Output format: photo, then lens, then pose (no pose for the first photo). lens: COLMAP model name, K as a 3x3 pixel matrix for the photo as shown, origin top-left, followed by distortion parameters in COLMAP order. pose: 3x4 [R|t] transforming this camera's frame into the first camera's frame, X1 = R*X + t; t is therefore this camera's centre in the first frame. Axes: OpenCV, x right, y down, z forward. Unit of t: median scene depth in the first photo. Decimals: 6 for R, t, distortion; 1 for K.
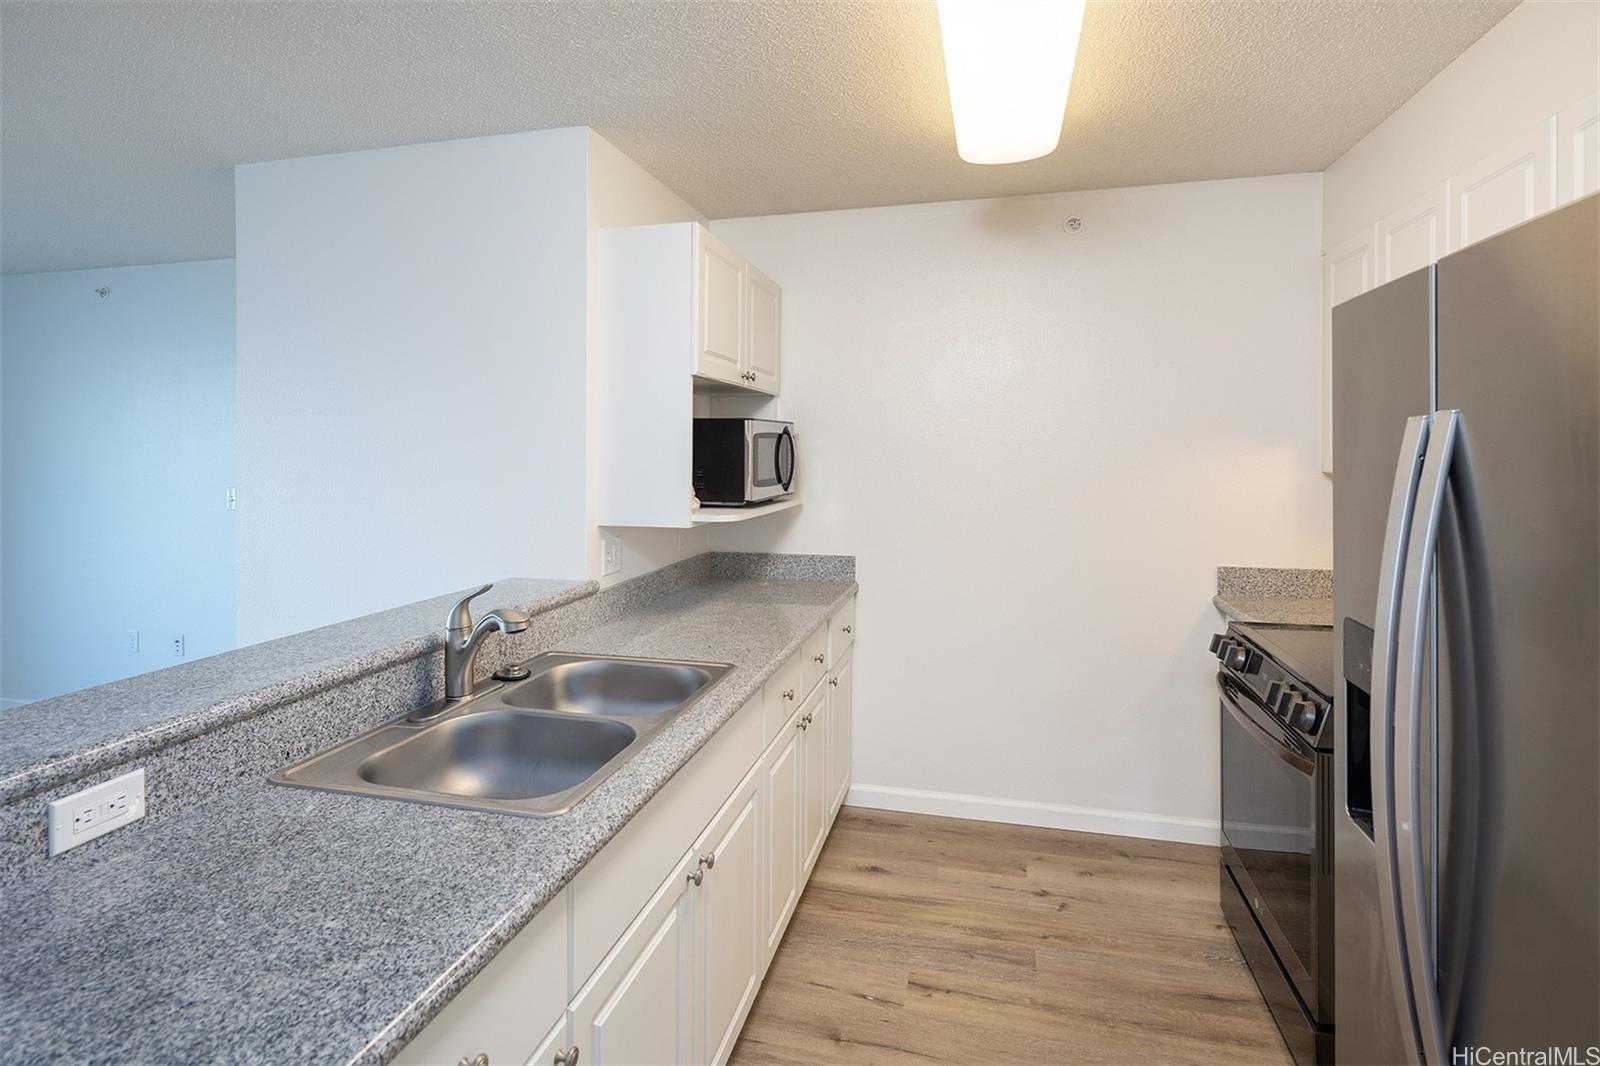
lens RADIAL K [[781.5, 0, 804.5], [0, 781.5, 521.8], [0, 0, 1]] dist [0.004501, -0.005120]
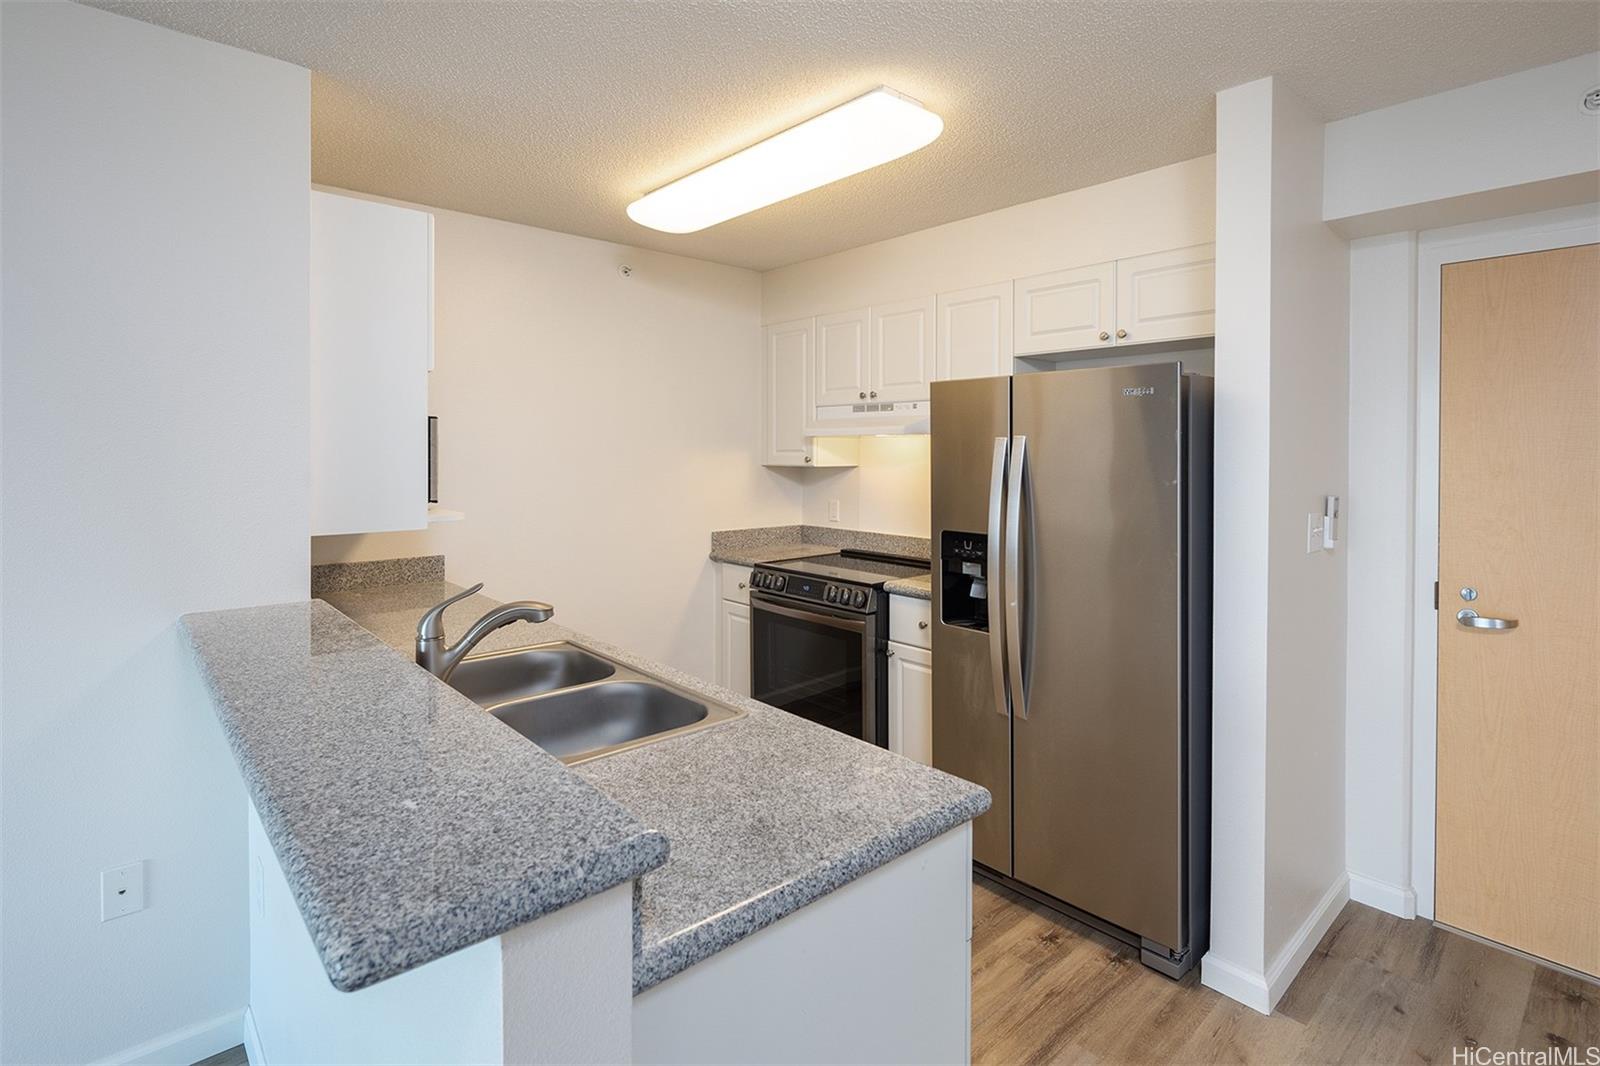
lens RADIAL K [[773.6, 0, 799.7], [0, 773.6, 571.7], [0, 0, 1]] dist [0.001702, 0.000154]
pose [[0.552566, -0.123883, 0.824211, -0.958958], [0.072378, 0.992289, 0.100623, -0.003939], [-0.830320, 0.004053, 0.557272, 0.111386]]
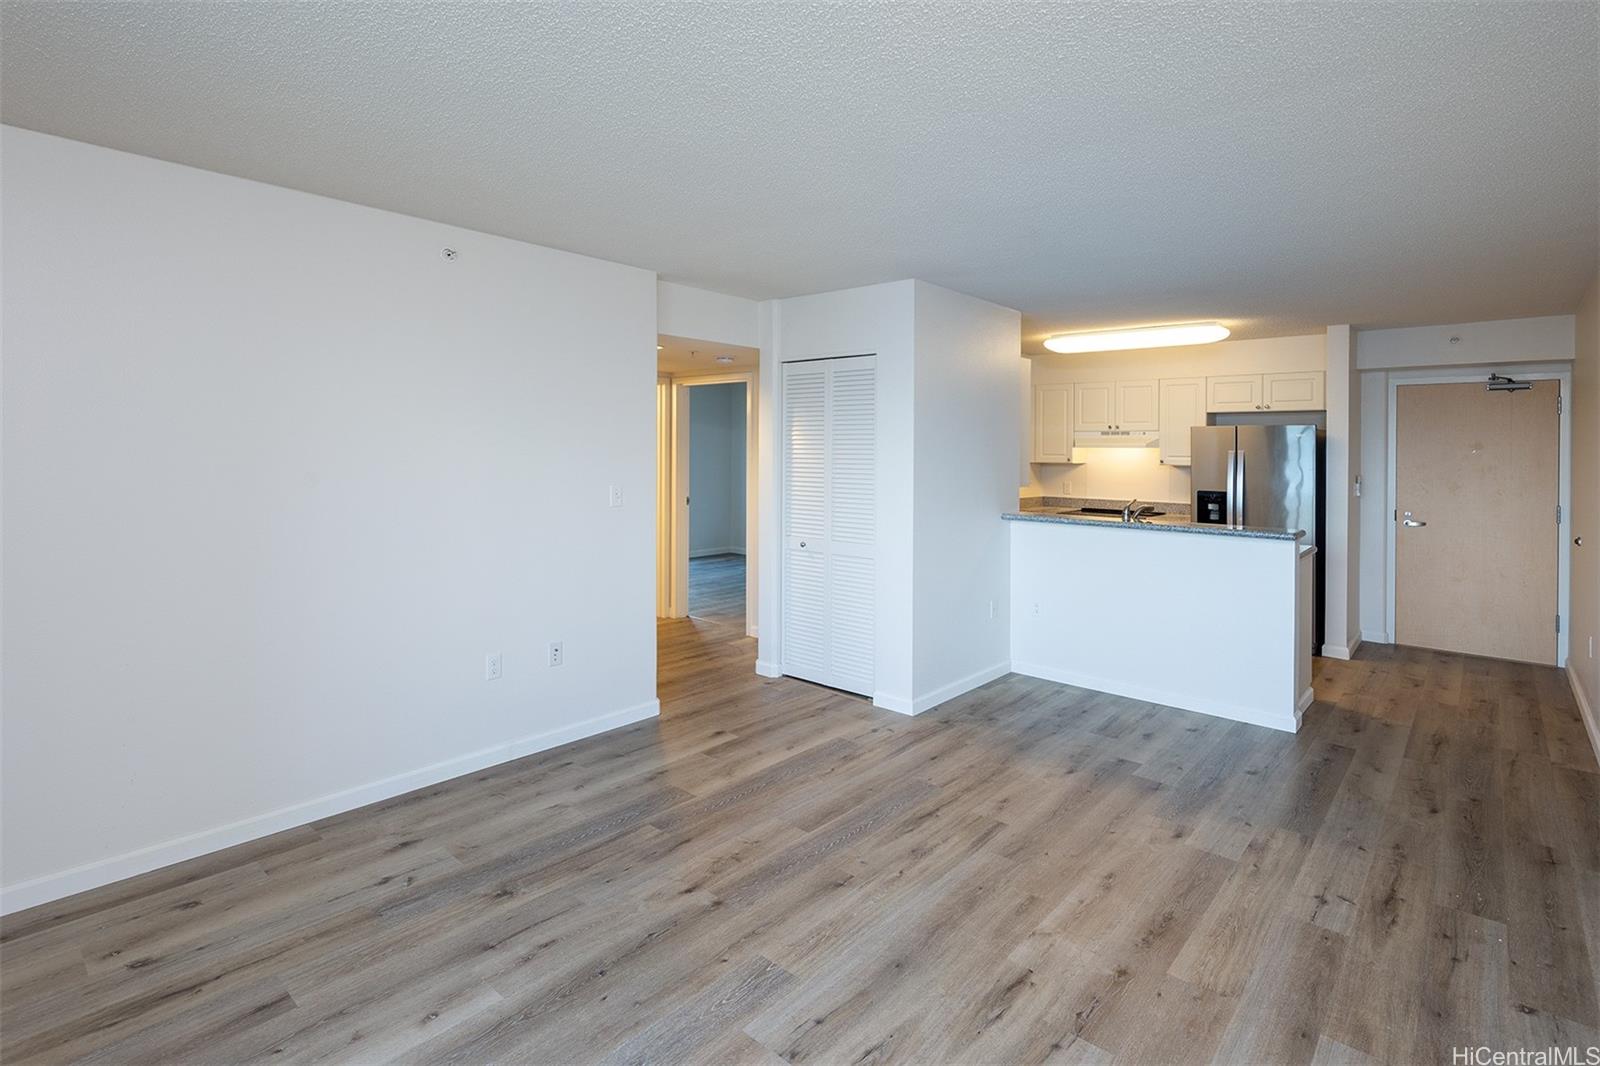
lens RADIAL K [[774.9, 0, 804.5], [0, 774.9, 576.9], [0, 0, 1]] dist [0.006835, -0.005800]
pose [[0.452682, -0.136650, 0.881139, -3.470530], [0.069657, 0.990587, 0.117838, -0.063947], [-0.888947, 0.008034, 0.457939, 0.691951]]
